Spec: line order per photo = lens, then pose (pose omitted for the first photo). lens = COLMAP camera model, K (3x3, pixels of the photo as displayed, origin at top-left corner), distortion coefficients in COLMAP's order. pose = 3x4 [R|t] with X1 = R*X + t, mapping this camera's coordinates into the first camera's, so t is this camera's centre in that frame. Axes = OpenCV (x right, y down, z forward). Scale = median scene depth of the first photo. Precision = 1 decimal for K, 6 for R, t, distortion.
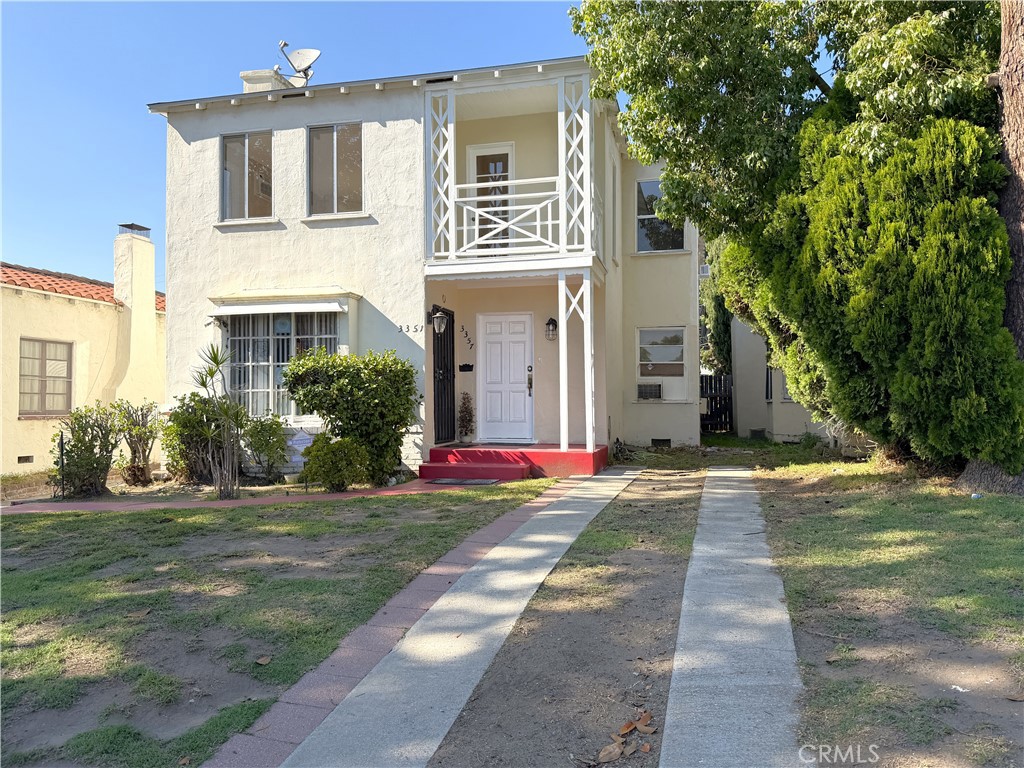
lens RADIAL K [[806.7, 0, 512.0], [0, 806.7, 384.0], [0, 0, 1]] dist [0.256917, -0.507906]
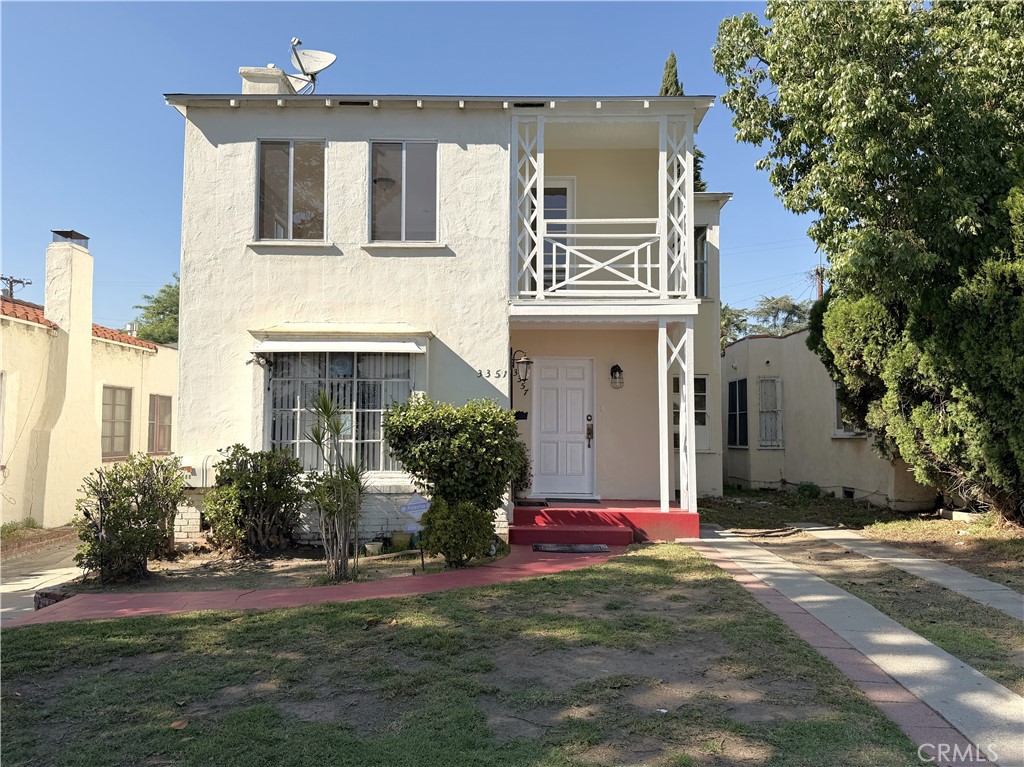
lens RADIAL K [[806.7, 0, 512.0], [0, 806.7, 383.5], [0, 0, 1]] dist [0.256917, -0.507906]
pose [[0.968935, 0.025402, 0.246009, -0.321572], [-0.017238, 0.999229, -0.035281, -0.026178], [-0.246716, 0.029945, 0.968625, 0.128711]]
